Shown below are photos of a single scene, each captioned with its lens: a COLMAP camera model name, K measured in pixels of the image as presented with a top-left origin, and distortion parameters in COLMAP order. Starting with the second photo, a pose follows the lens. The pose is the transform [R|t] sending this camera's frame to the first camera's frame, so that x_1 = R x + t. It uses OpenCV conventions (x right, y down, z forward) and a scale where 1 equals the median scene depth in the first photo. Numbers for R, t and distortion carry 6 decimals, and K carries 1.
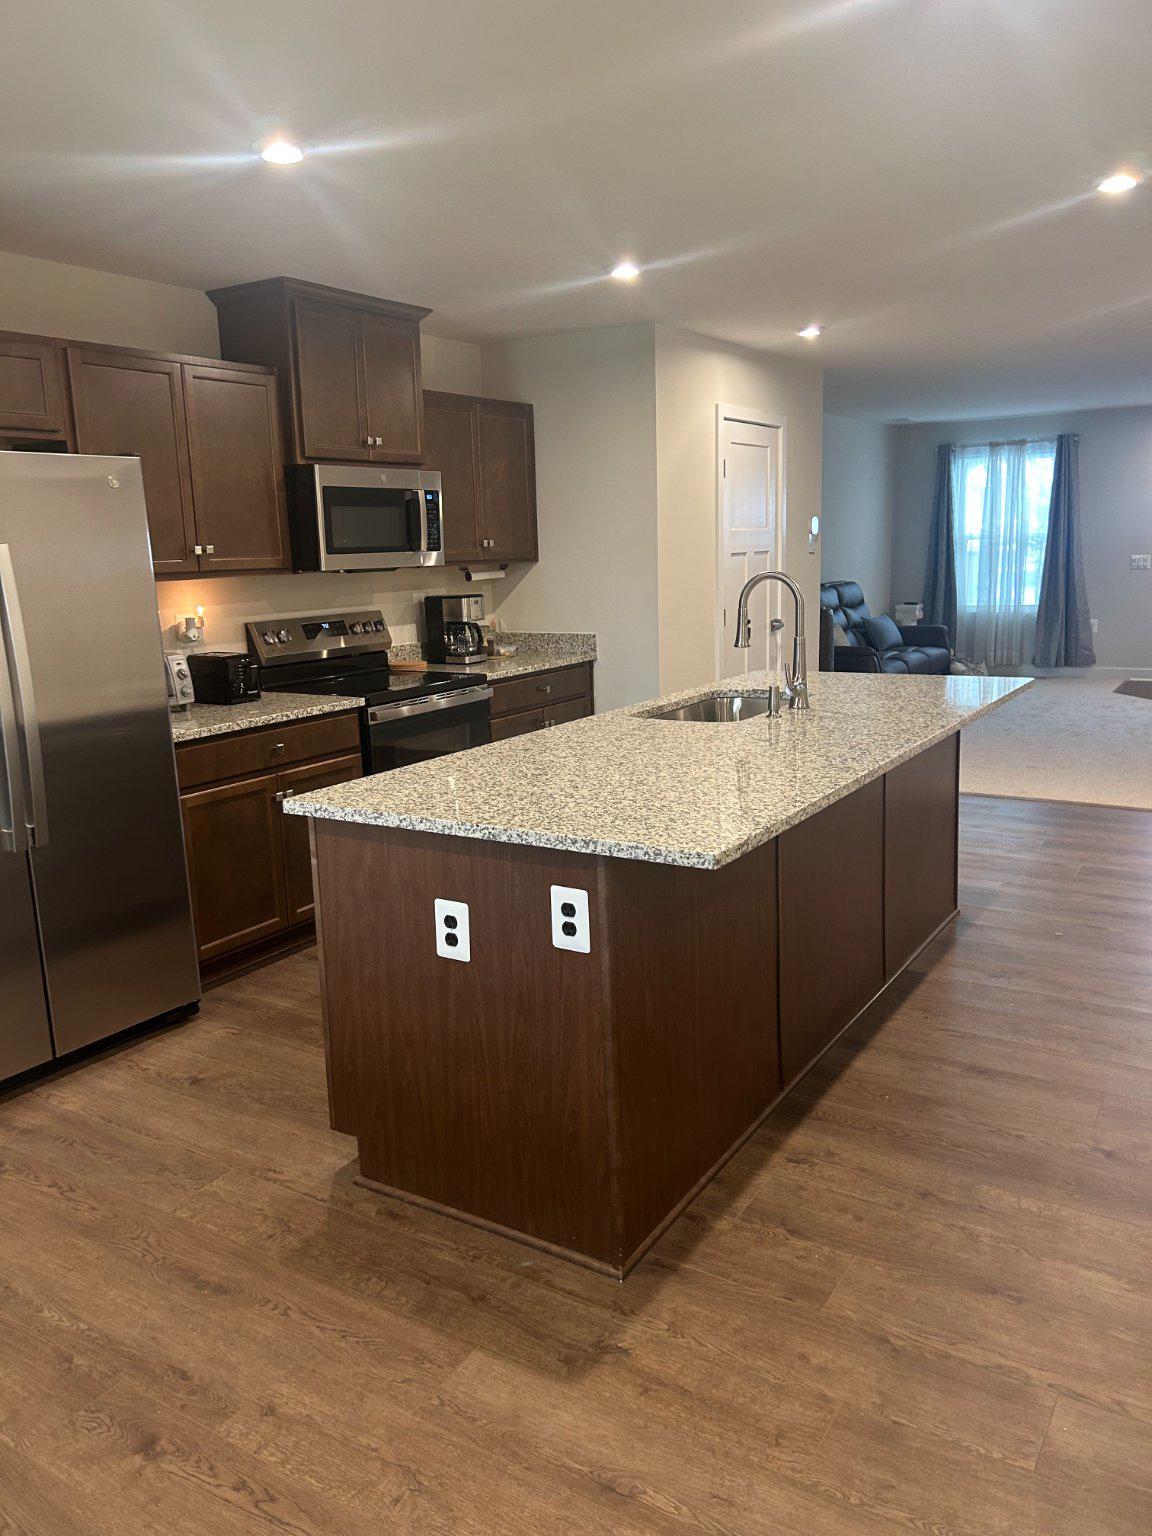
lens RADIAL K [[1159.8, 0, 571.2], [0, 1159.8, 764.8], [0, 0, 1]] dist [0.061466, -0.075868]
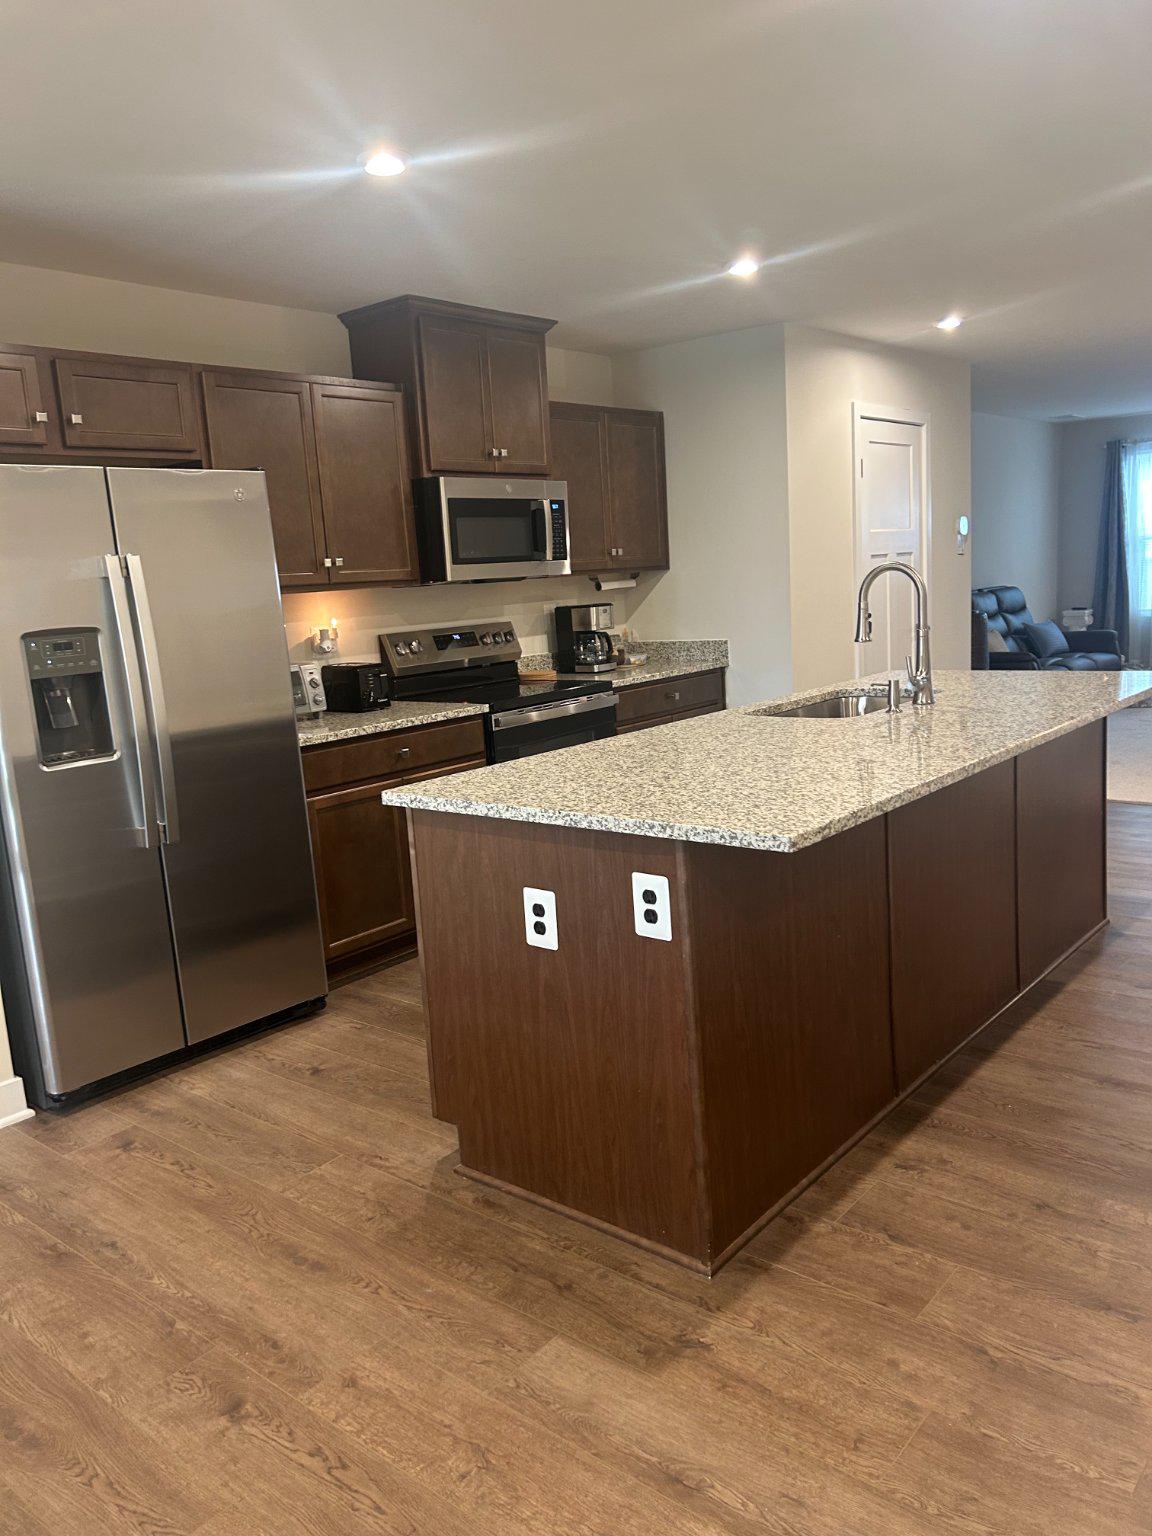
lens RADIAL K [[1159.8, 0, 581.9], [0, 1159.8, 776.6], [0, 0, 1]] dist [0.061466, -0.075868]
pose [[0.991242, -0.006537, -0.131895, 0.047951], [0.005192, 0.999931, -0.010533, 0.022048], [0.131955, 0.009756, 0.991208, 0.007702]]
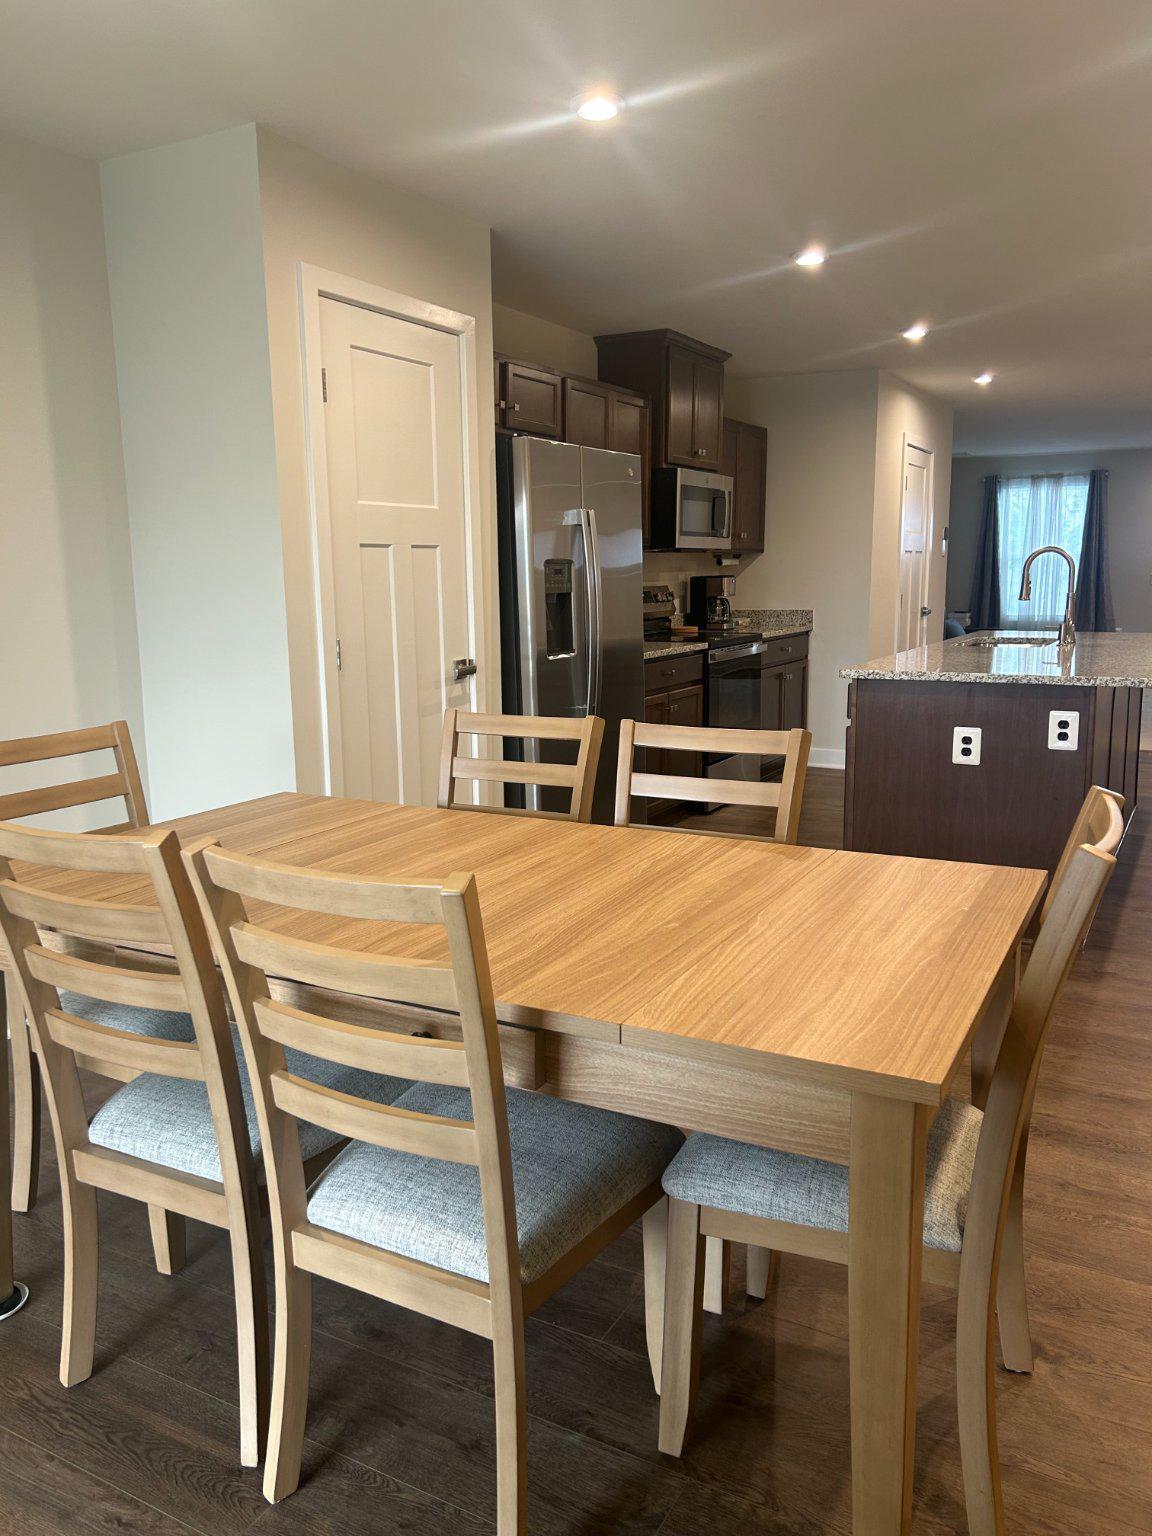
lens RADIAL K [[1159.8, 0, 584.4], [0, 1159.8, 770.7], [0, 0, 1]] dist [0.061466, -0.075868]
pose [[0.997337, 0.009093, 0.072360, -0.542357], [-0.007580, 0.999747, -0.021159, 0.155752], [-0.072534, 0.020554, 0.997154, -0.415928]]
